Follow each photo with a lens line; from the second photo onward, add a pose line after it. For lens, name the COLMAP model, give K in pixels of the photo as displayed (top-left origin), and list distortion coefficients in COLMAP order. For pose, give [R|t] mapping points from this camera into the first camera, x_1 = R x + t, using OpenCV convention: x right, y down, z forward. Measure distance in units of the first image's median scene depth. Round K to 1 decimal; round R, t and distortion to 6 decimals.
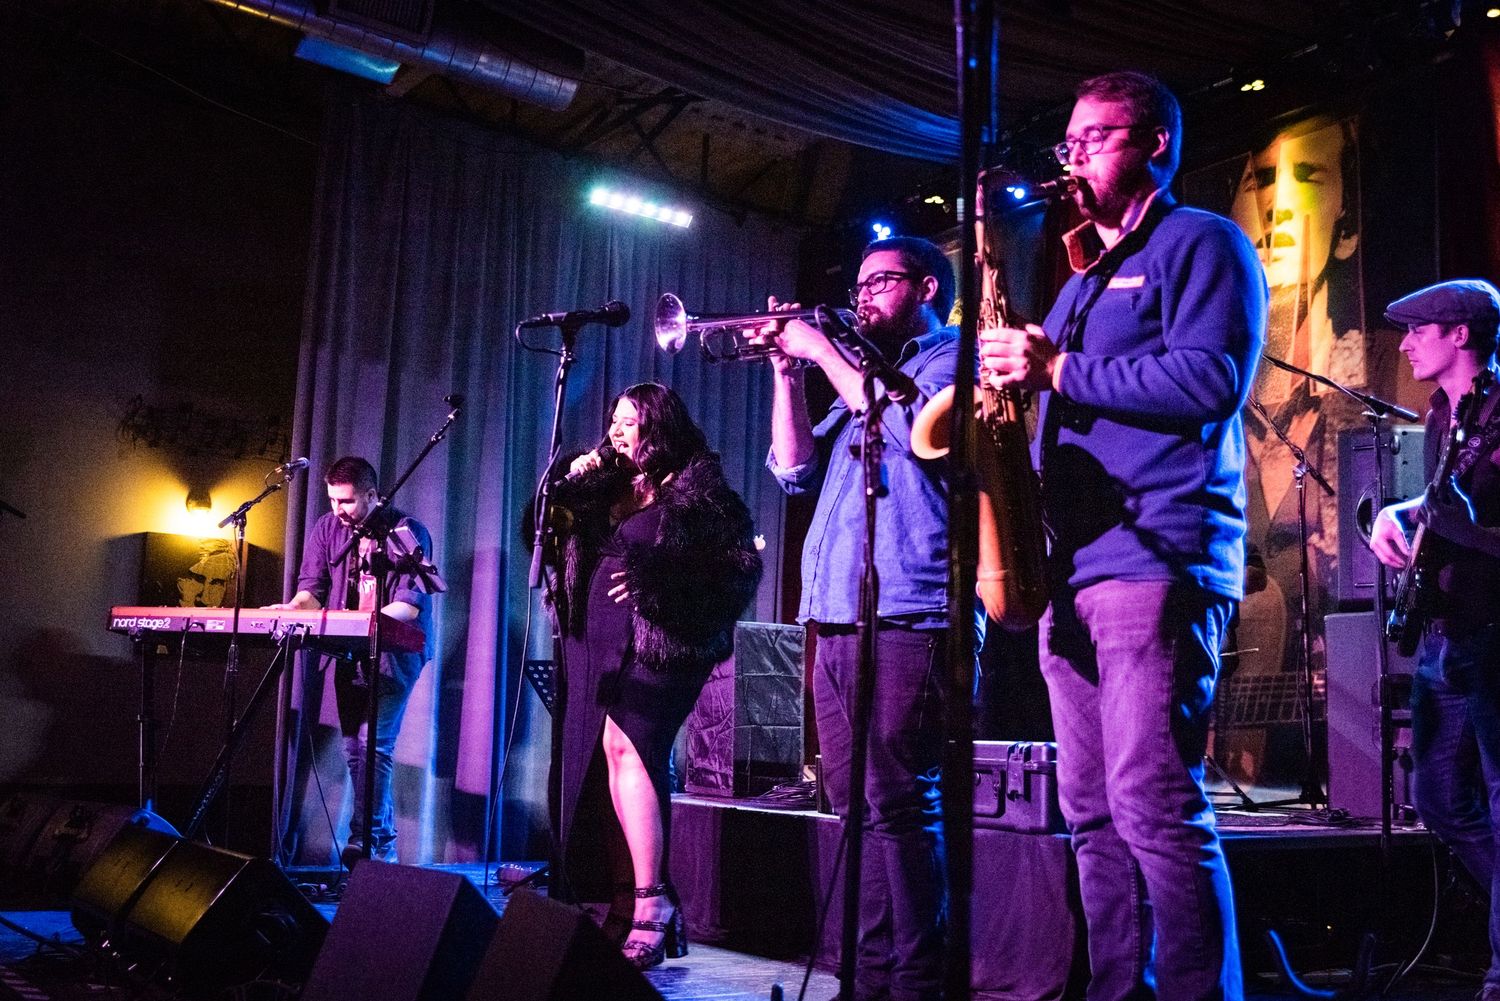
lens RADIAL K [[1500.6, 0, 759.0], [0, 1500.6, 507.1], [0, 0, 1]] dist [-0.058961, 0.000000]
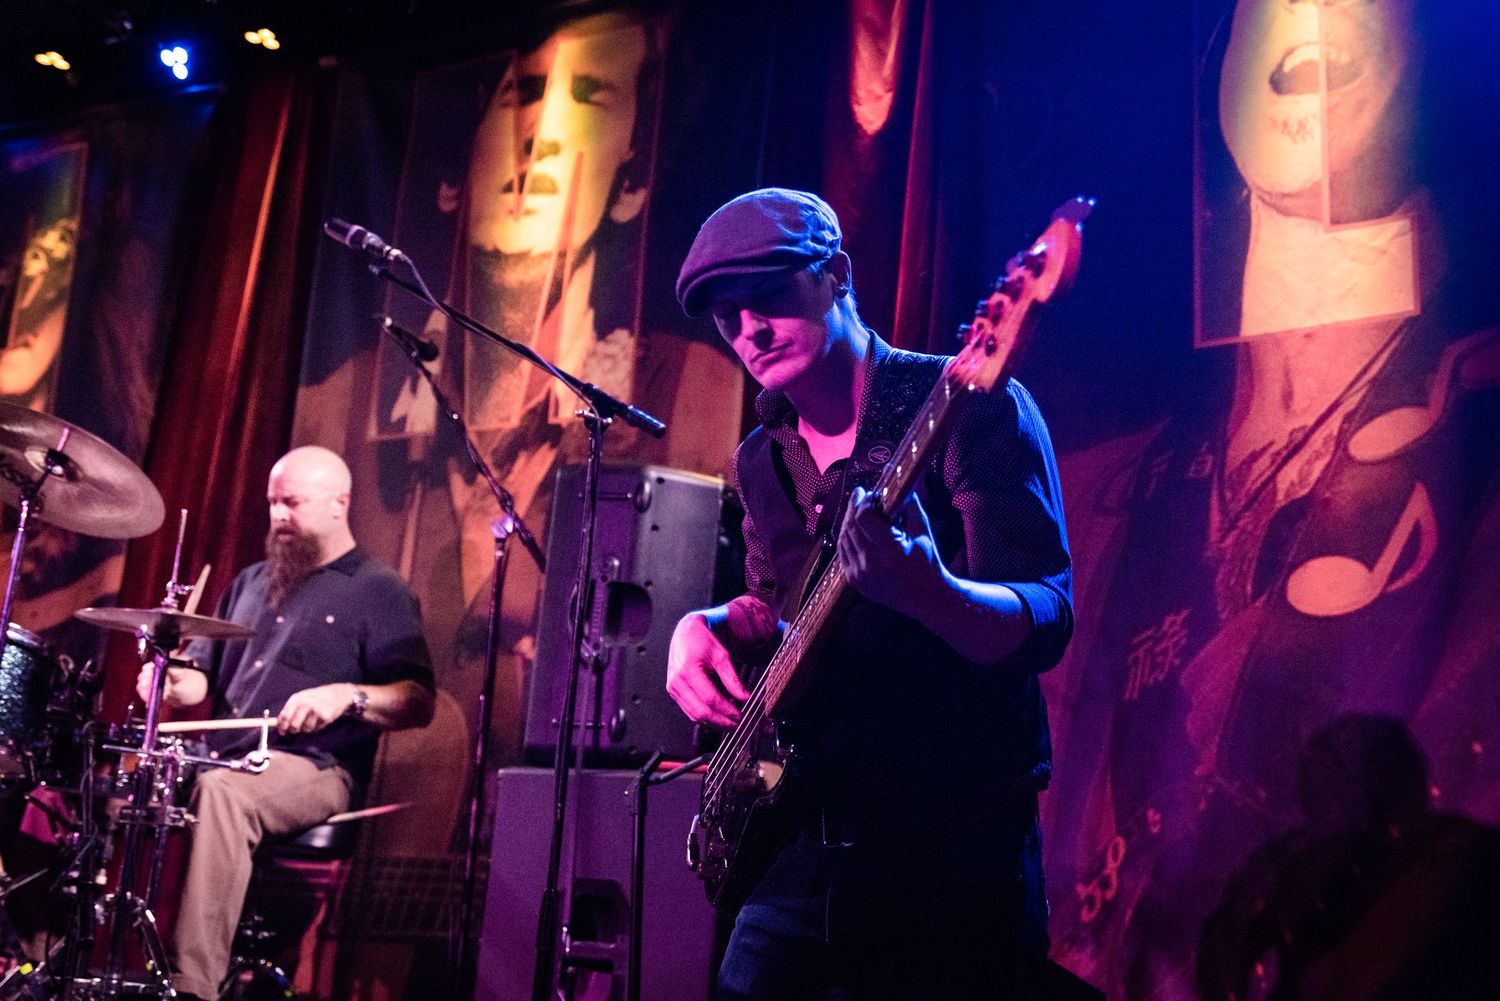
lens RADIAL K [[1775.9, 0, 762.2], [0, 1775.9, 500.7], [0, 0, 1]] dist [-0.035572, 0.000000]
pose [[0.908313, 0.129573, 0.397718, 0.155454], [-0.105346, 0.991026, -0.082275, 0.012090], [-0.404809, 0.032834, 0.913812, 0.266245]]
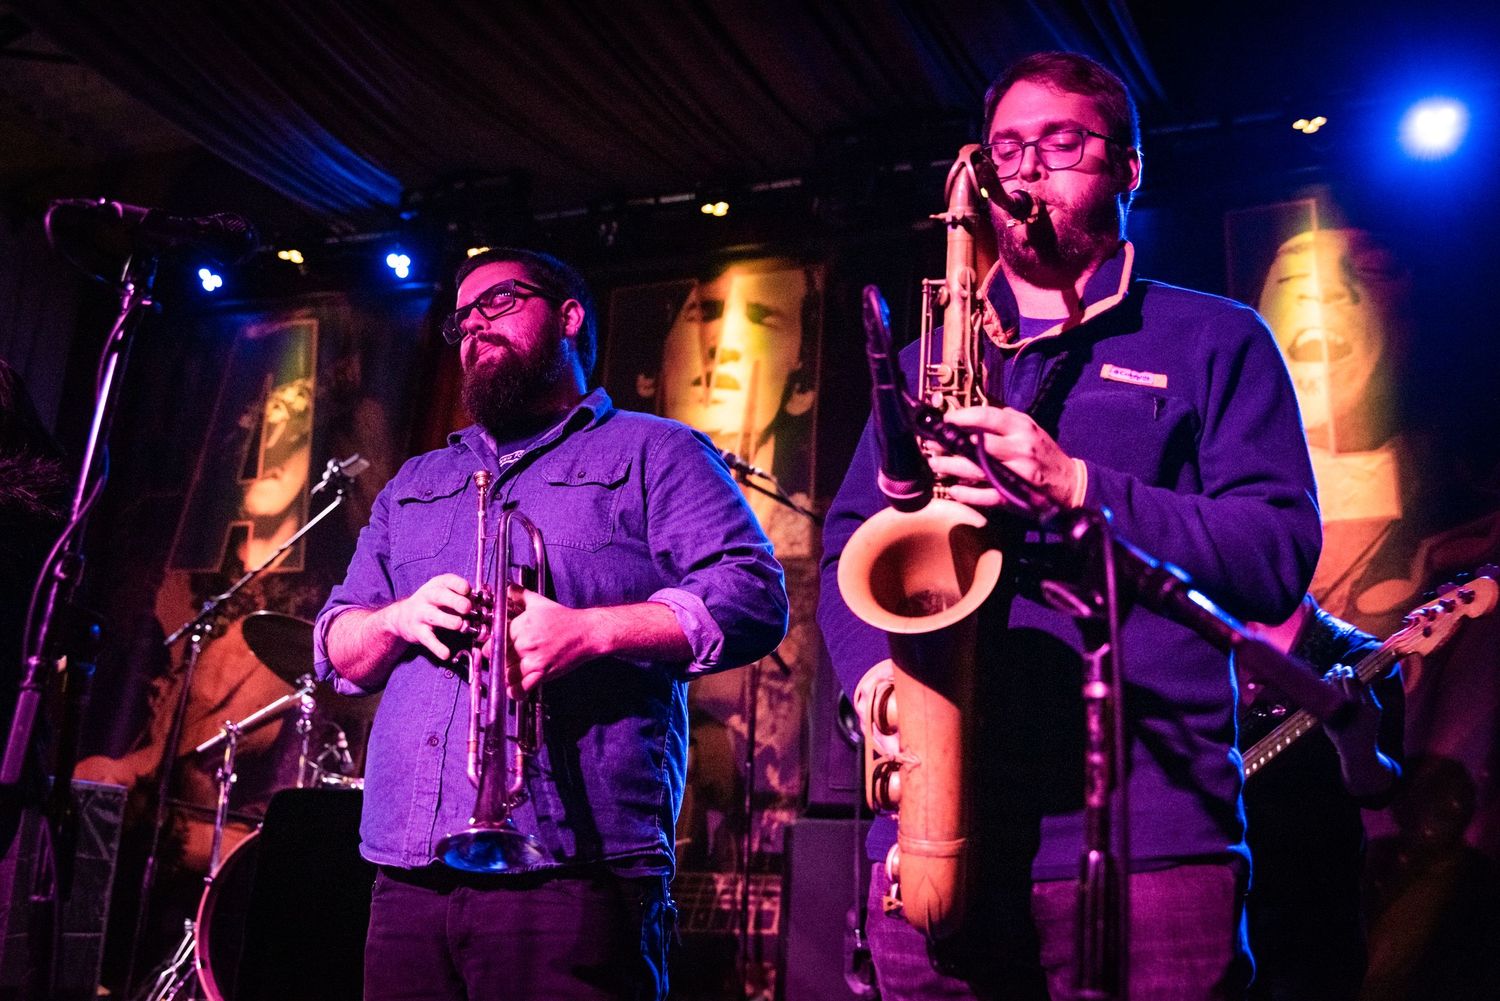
lens RADIAL K [[1500.6, 0, 720.6], [0, 1500.6, 509.4], [0, 0, 1]] dist [-0.058961, 0.000000]
pose [[0.859135, 0.150250, 0.489196, -0.085151], [-0.108818, 0.987704, -0.112251, -0.001921], [-0.500046, 0.043205, 0.864920, 0.232740]]
